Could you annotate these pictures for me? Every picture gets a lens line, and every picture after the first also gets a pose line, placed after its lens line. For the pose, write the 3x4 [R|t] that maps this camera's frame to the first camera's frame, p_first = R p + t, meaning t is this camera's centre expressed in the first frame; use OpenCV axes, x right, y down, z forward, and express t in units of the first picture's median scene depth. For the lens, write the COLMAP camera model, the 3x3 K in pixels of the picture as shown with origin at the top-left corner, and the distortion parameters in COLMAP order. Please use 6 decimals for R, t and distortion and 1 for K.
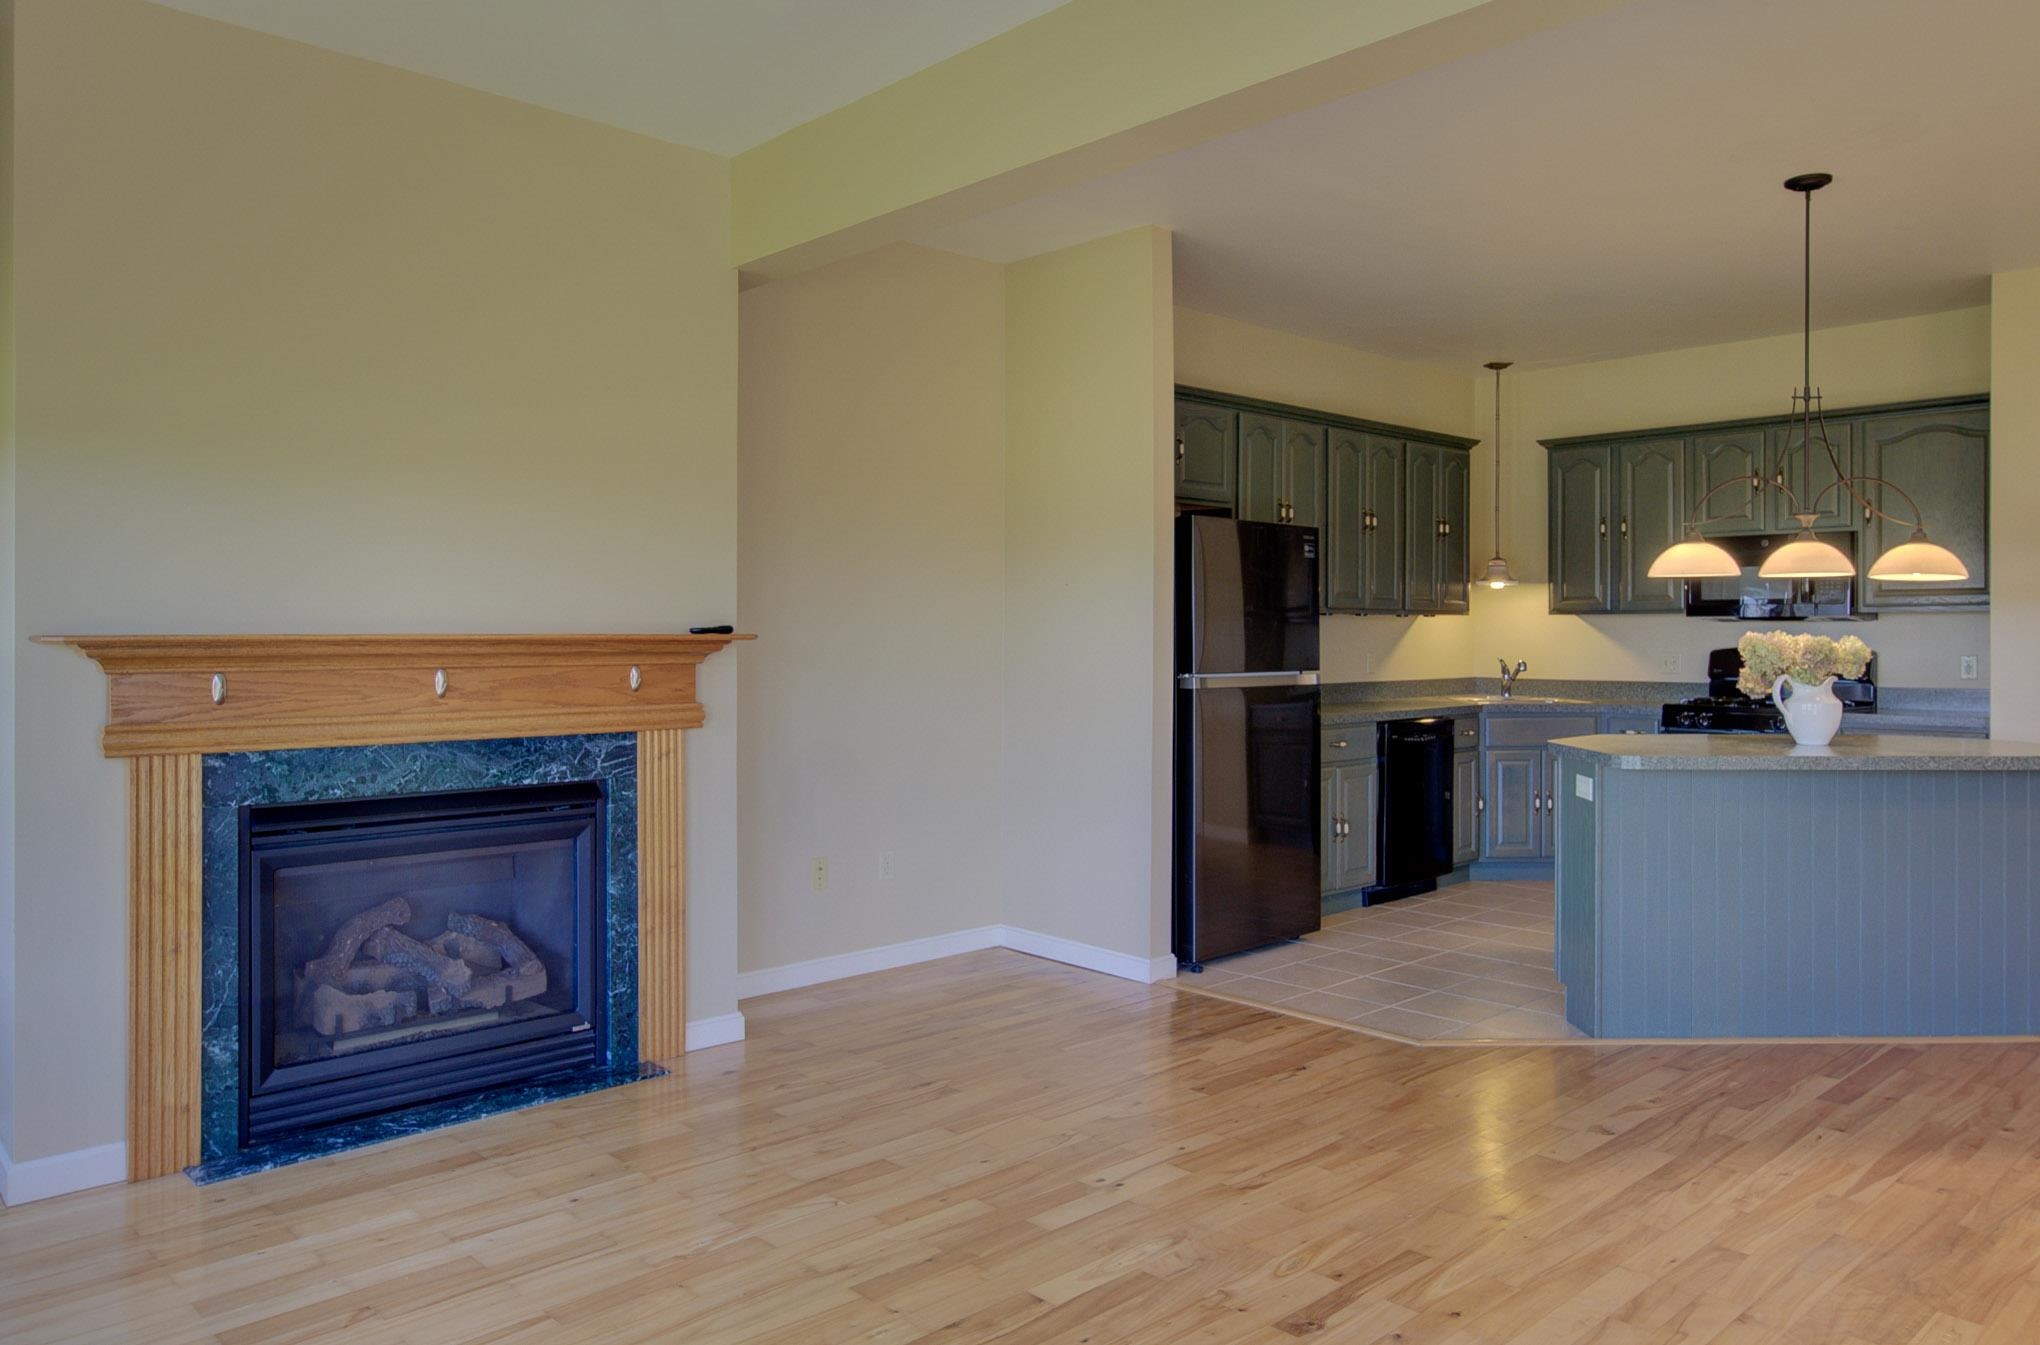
lens RADIAL K [[1413.3, 0, 1021.2], [0, 1413.3, 652.5], [0, 0, 1]] dist [0.005863, 0.002761]
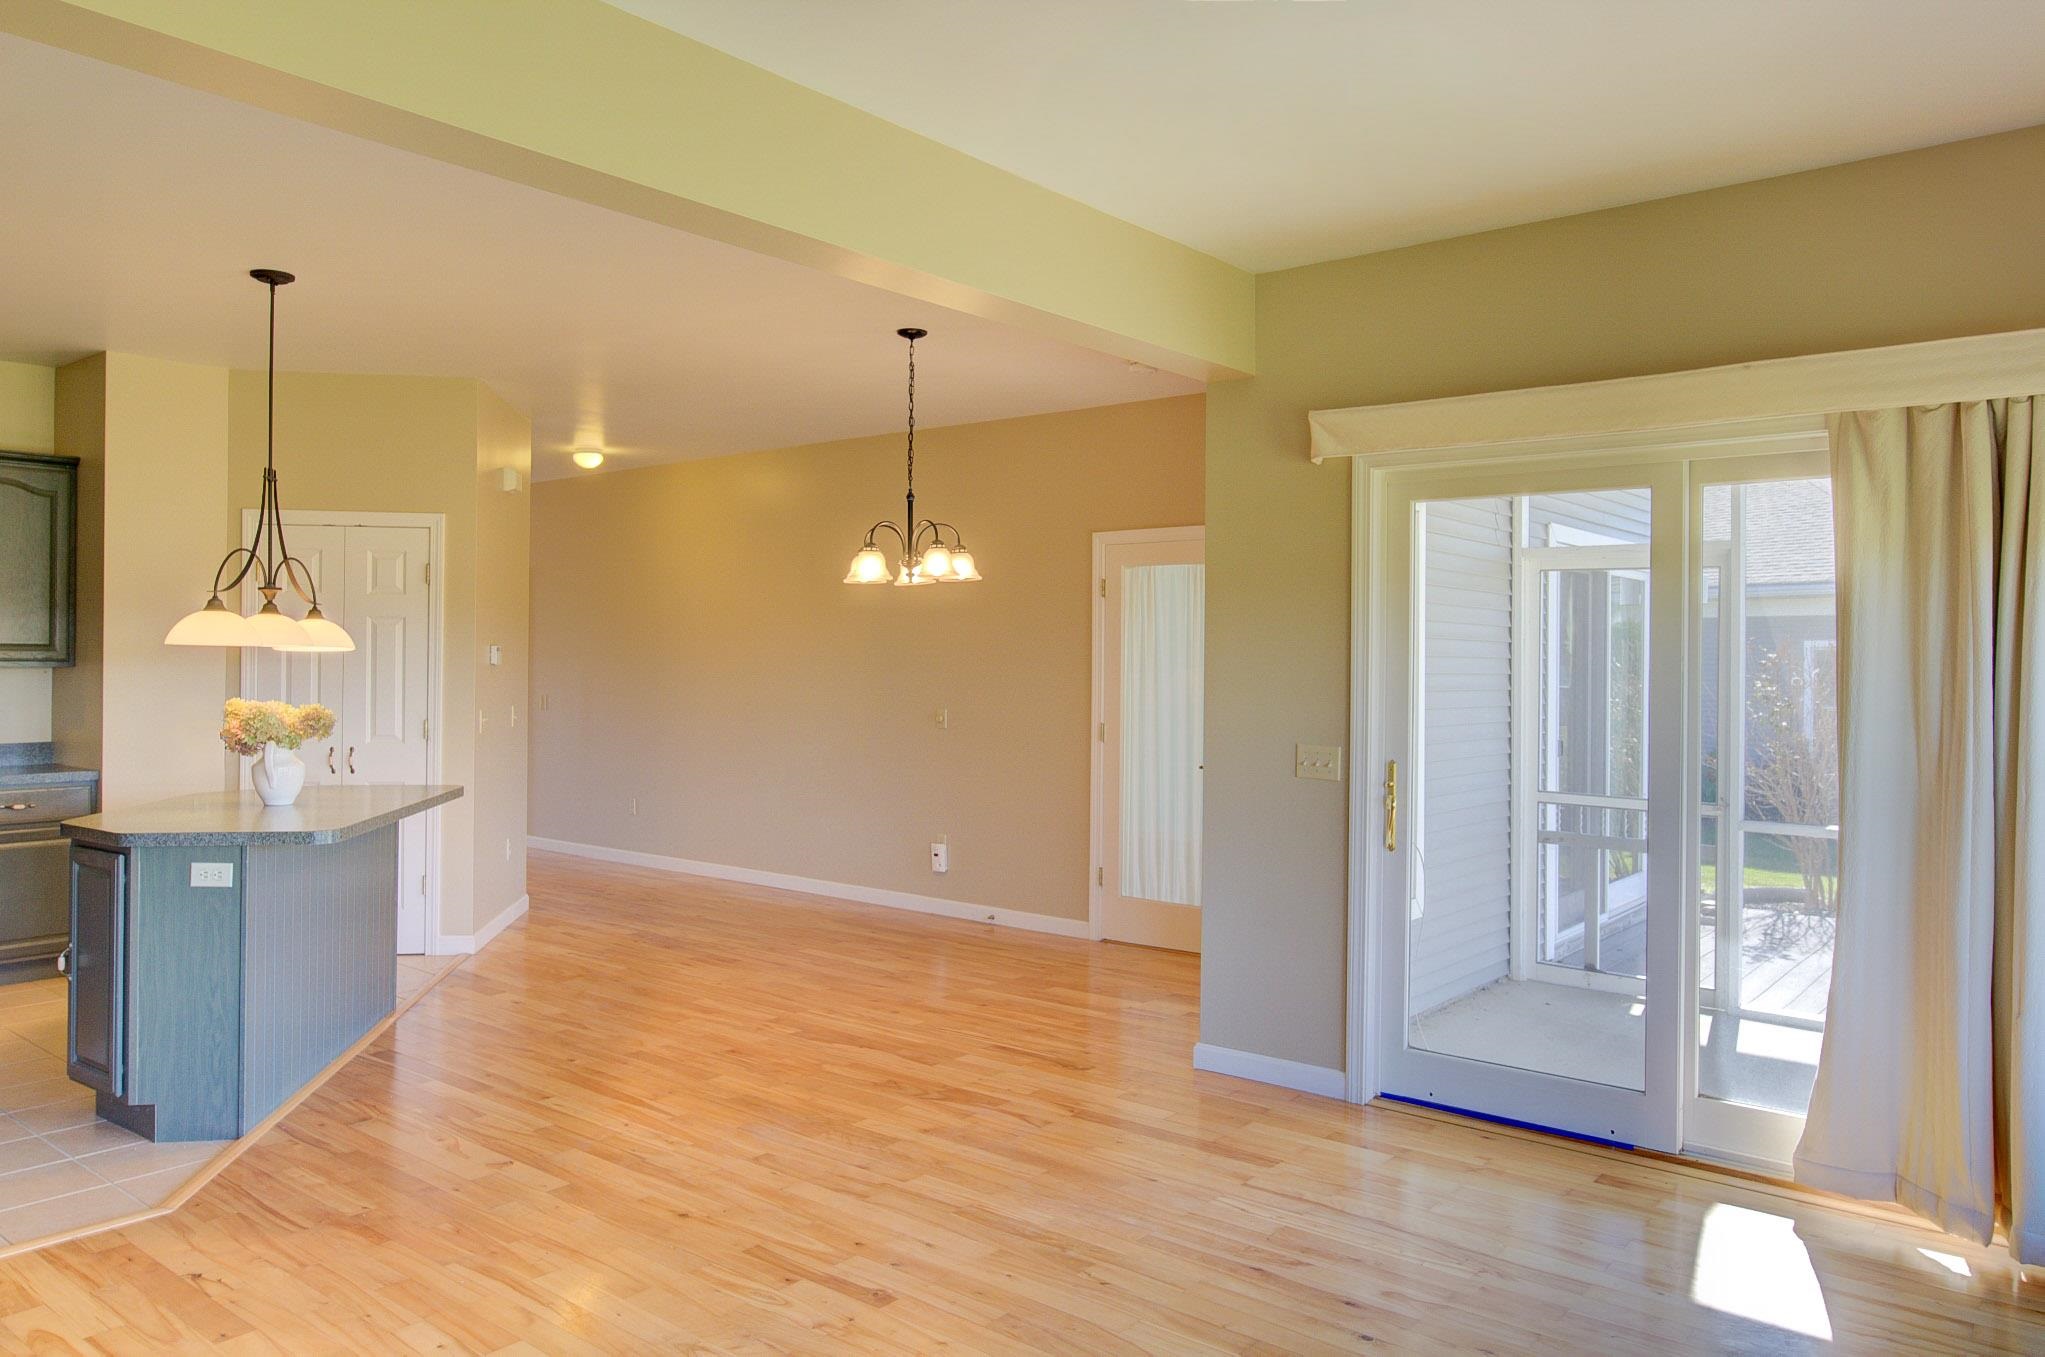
lens RADIAL K [[1433.8, 0, 1023.6], [0, 1433.8, 676.2], [0, 0, 1]] dist [0.003756, 0.001533]
pose [[-0.127942, -0.011719, 0.991712, -0.798907], [0.004961, 0.999910, 0.012456, -0.058074], [-0.991769, 0.006513, -0.127872, 0.790879]]
